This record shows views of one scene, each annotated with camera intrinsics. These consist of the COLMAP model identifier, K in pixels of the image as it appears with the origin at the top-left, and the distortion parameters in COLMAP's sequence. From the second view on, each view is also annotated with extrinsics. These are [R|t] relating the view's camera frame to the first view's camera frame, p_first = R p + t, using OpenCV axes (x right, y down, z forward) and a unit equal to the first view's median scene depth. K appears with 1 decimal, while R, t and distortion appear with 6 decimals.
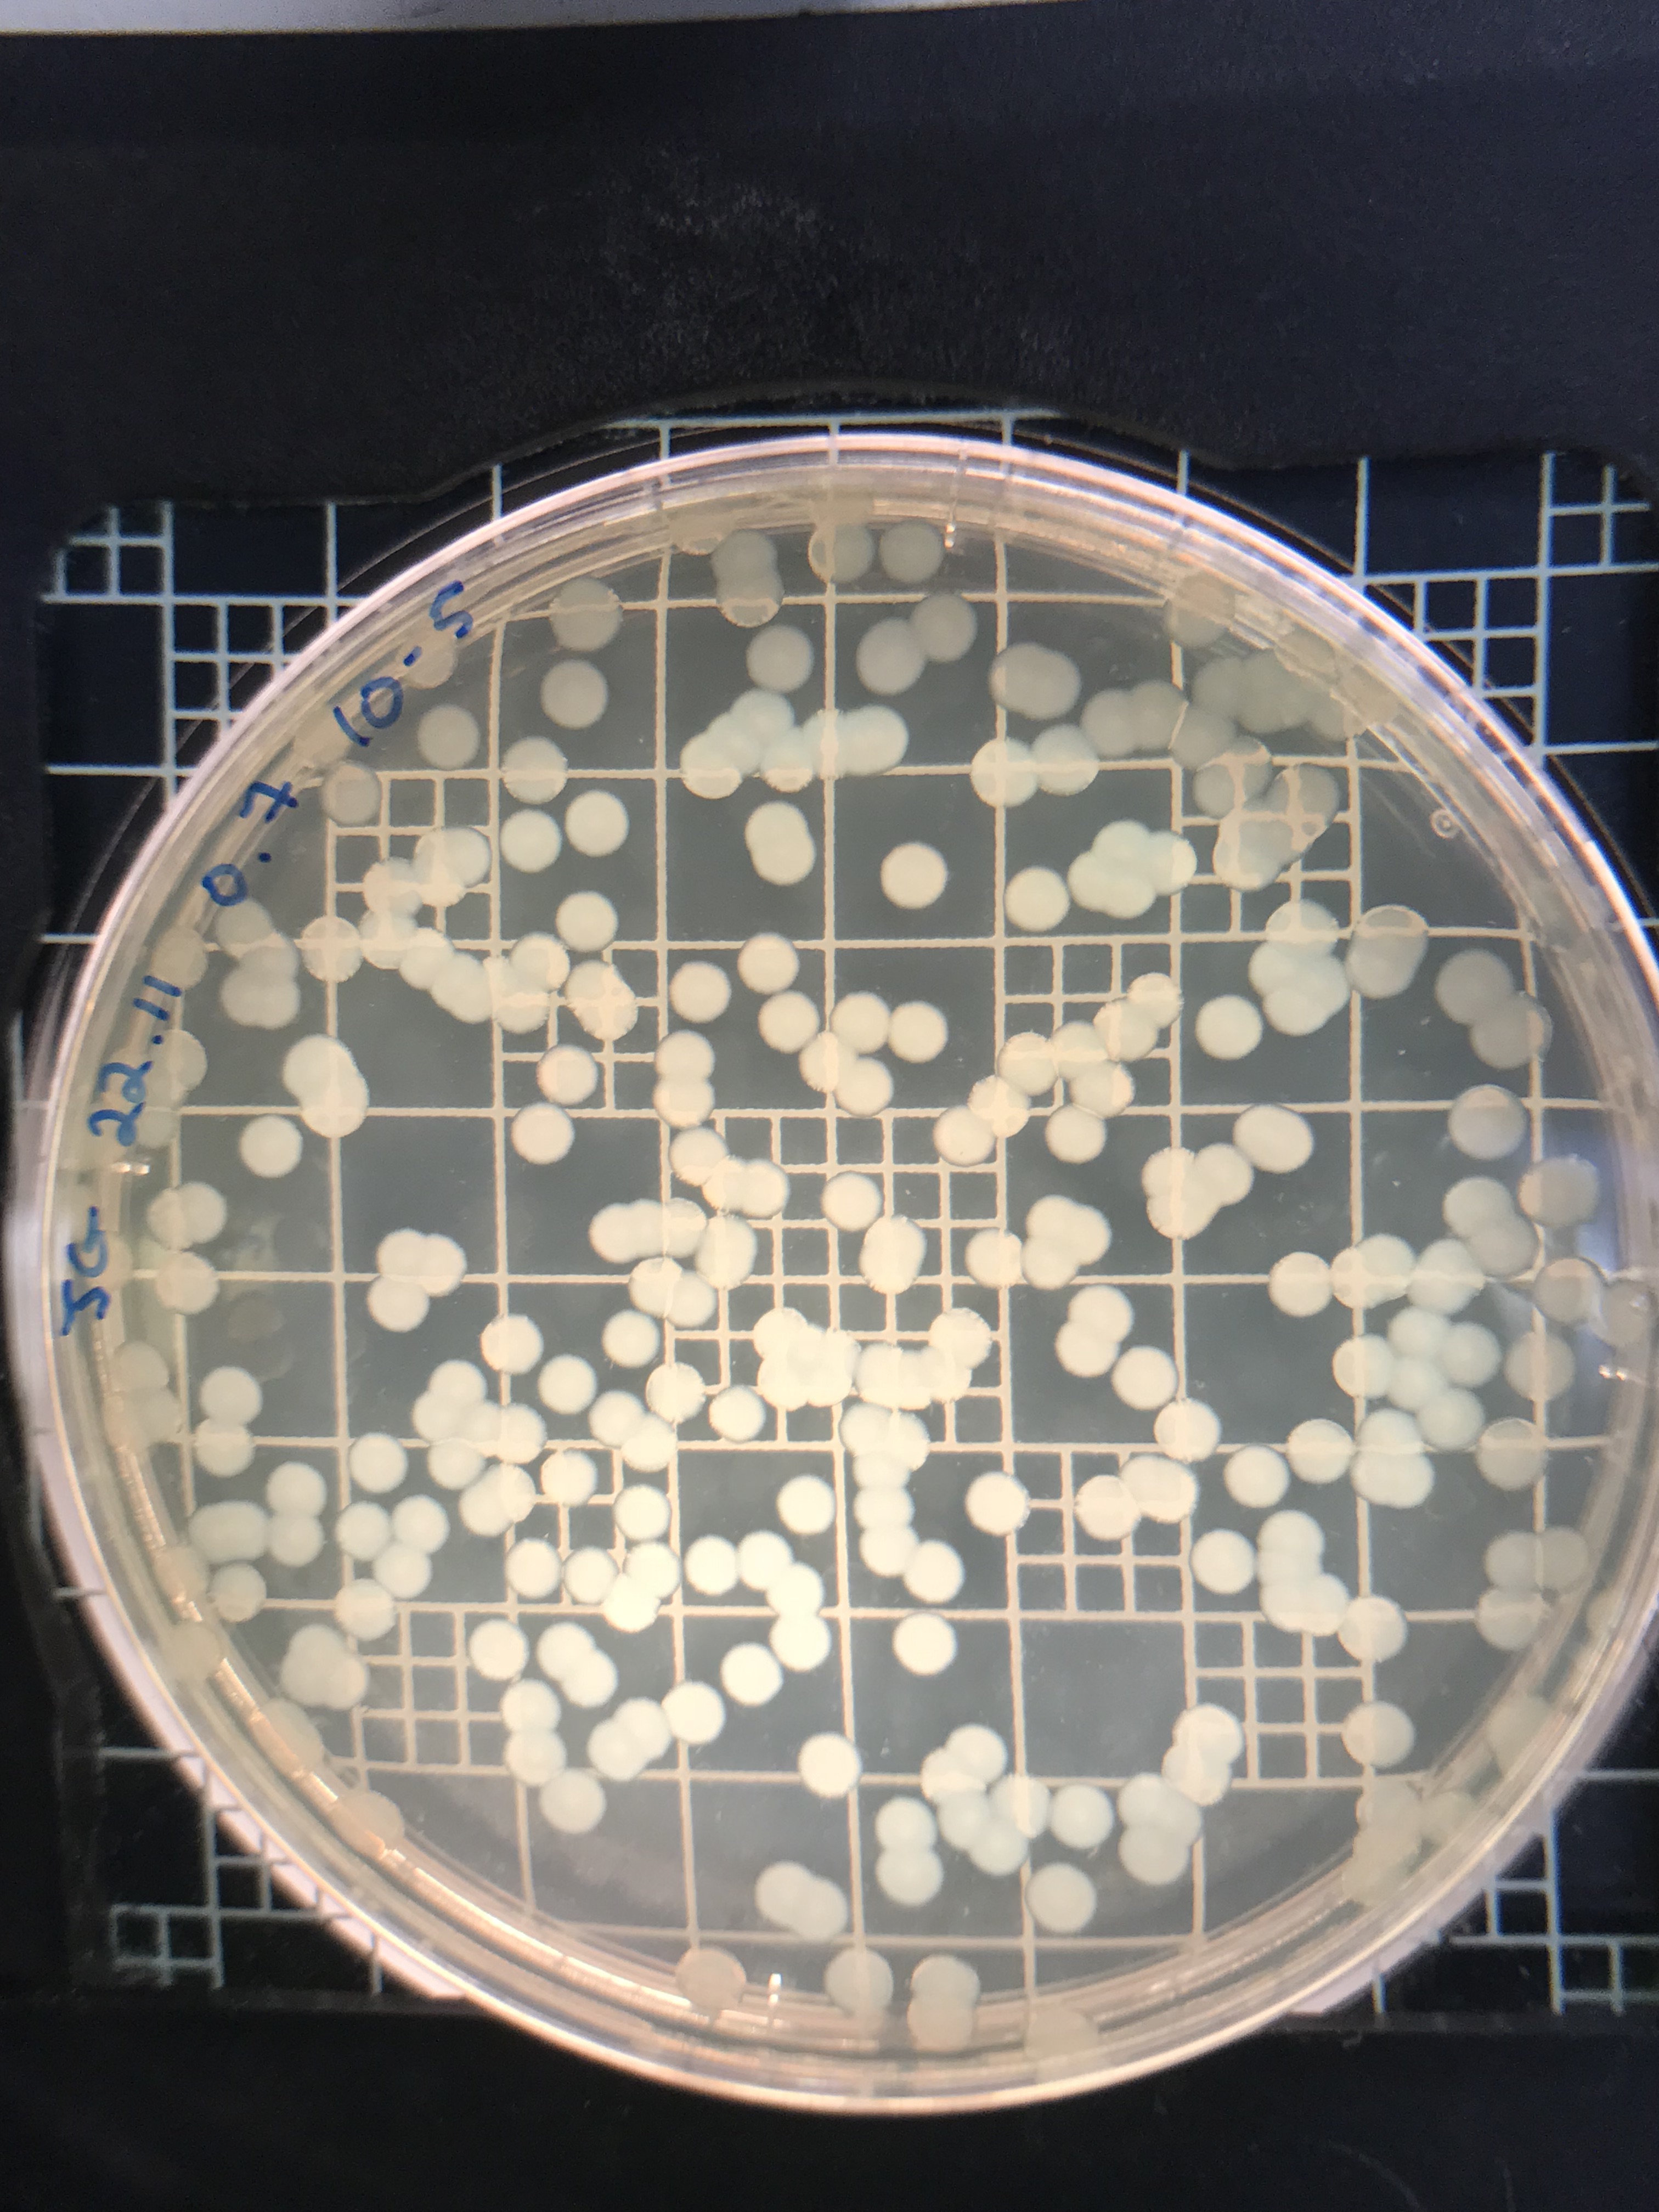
lens RADIAL K [[2160.1, 0, 829.5], [0, 2160.1, 1106.0], [0, 0, 1]] dist [-0.117517, 0.551911]
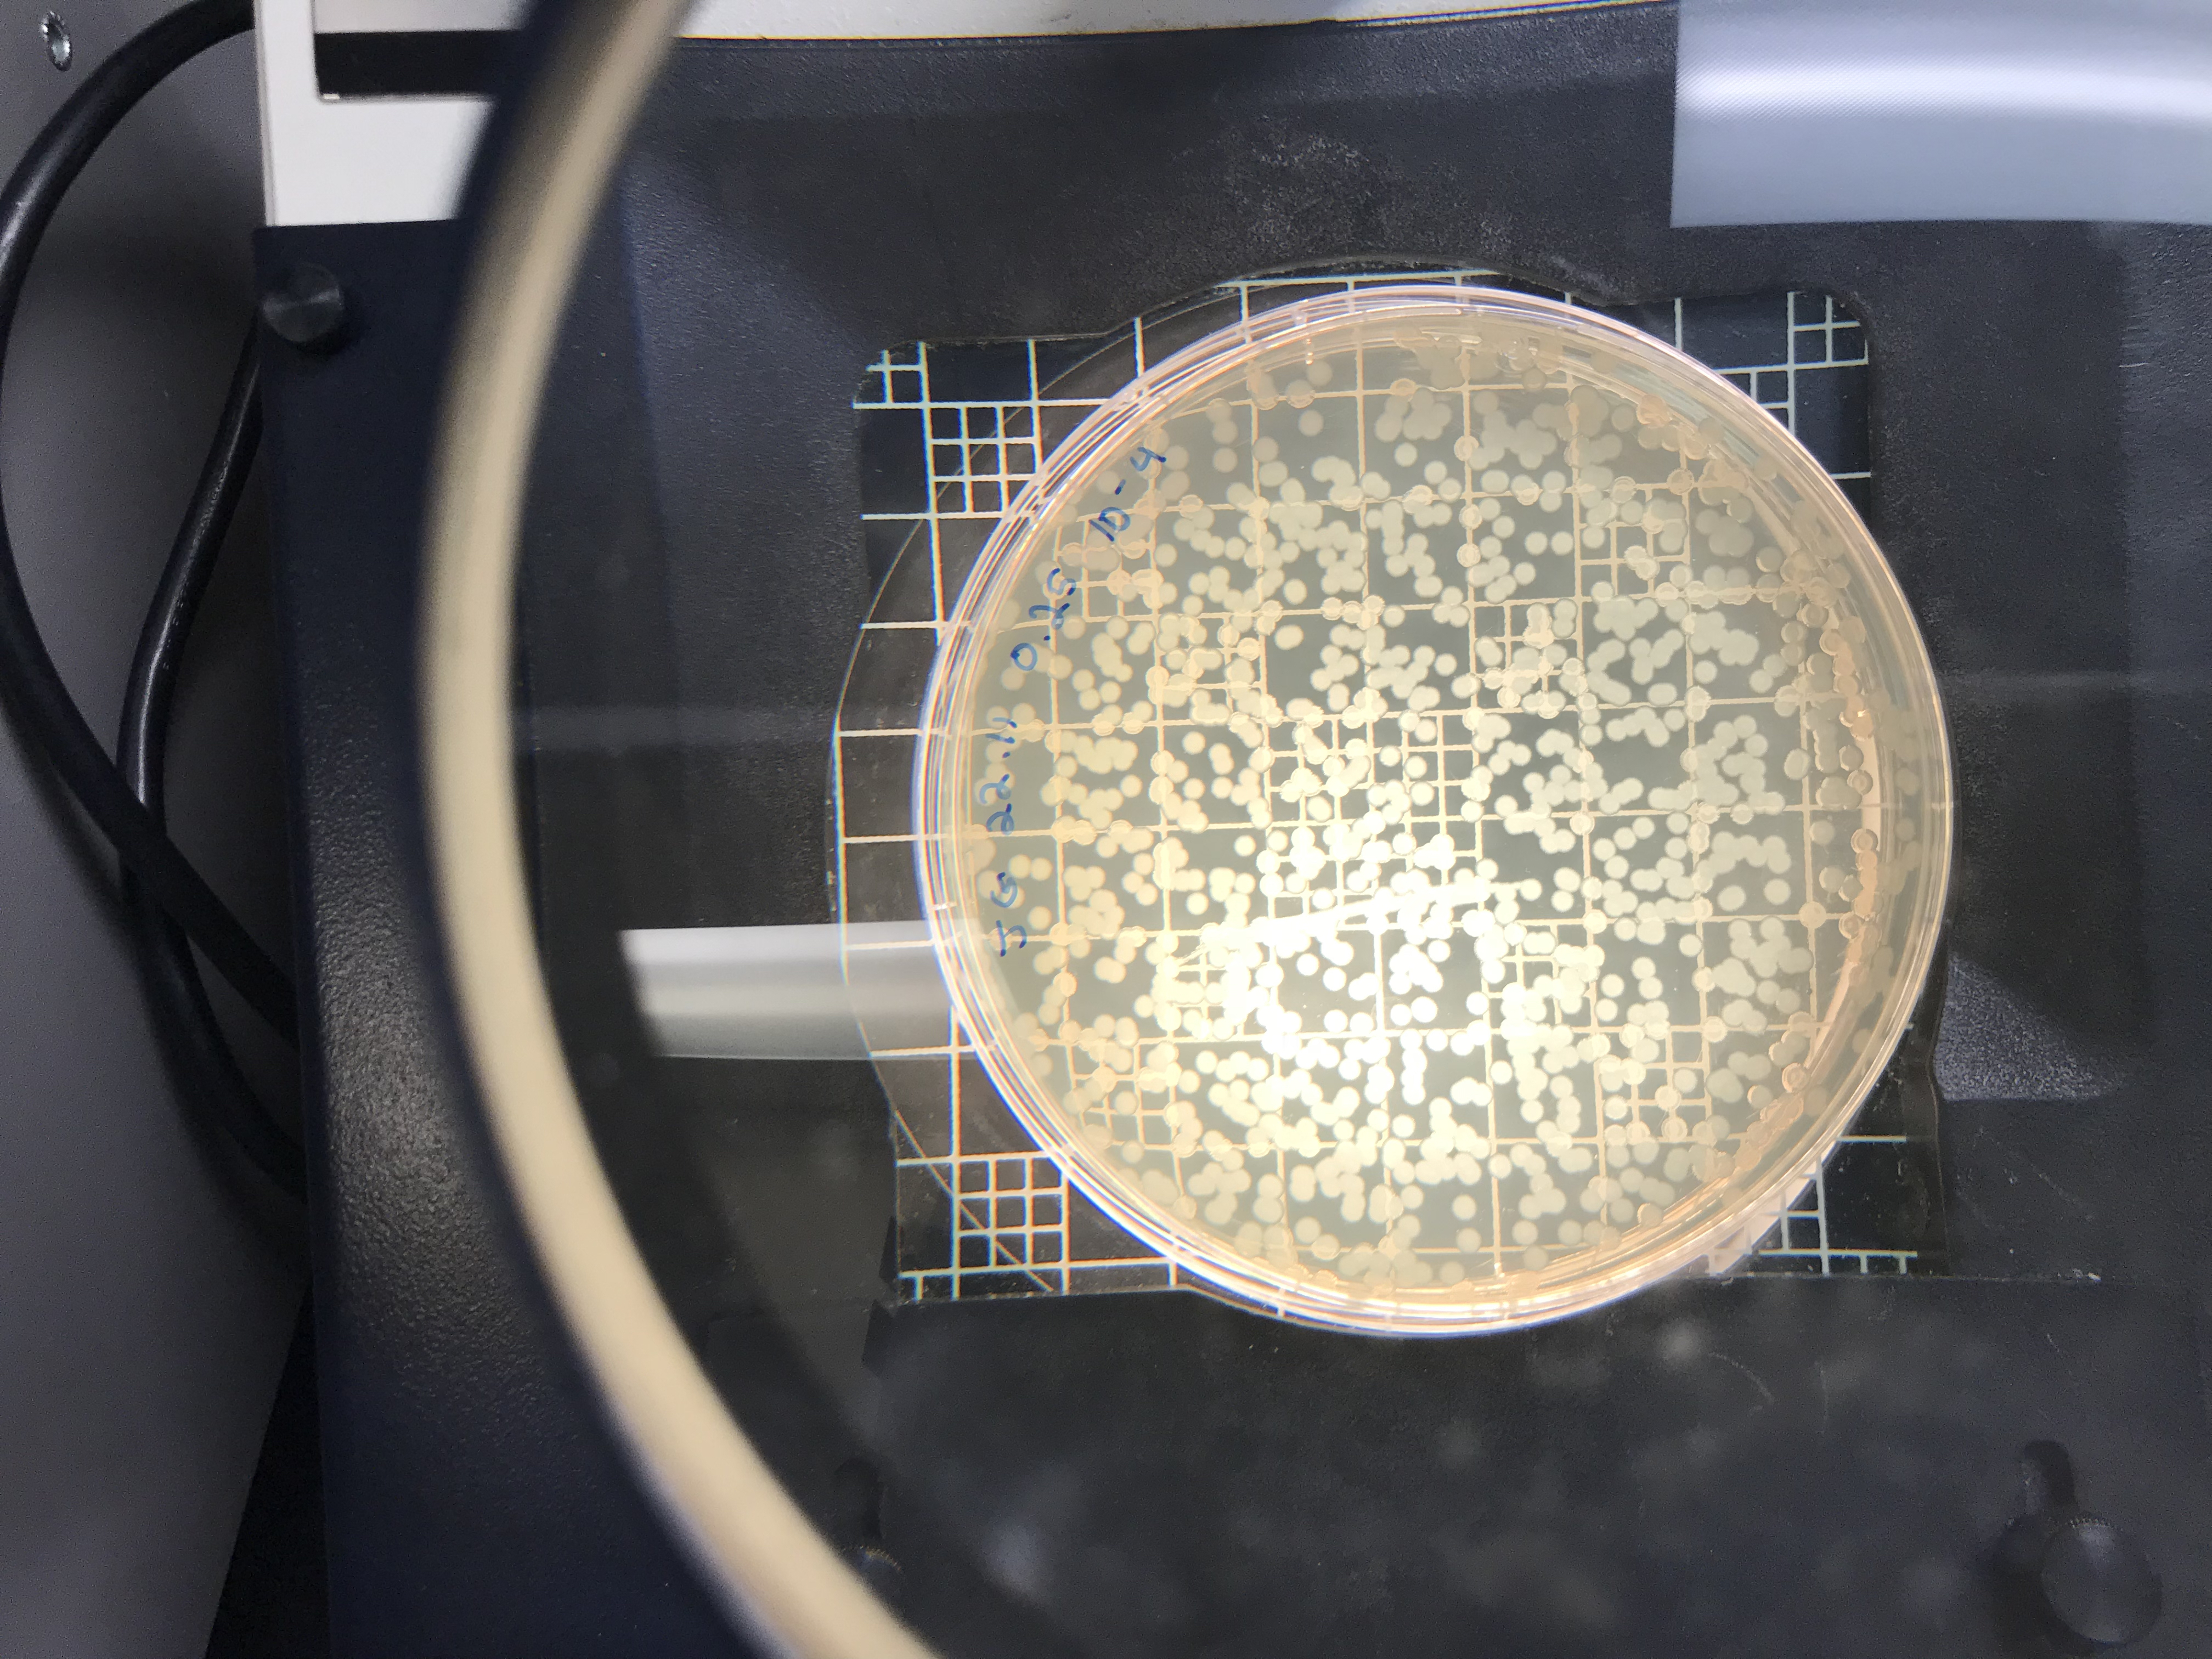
lens RADIAL K [[1806.0, 0, 1105.5], [0, 1806.0, 839.8], [0, 0, 1]] dist [0.006733, 0.000747]
pose [[0.999059, -0.031379, 0.029946, -0.230488], [0.031313, 0.999506, 0.002674, 0.078258], [-0.030015, -0.001734, 0.999548, -0.307517]]
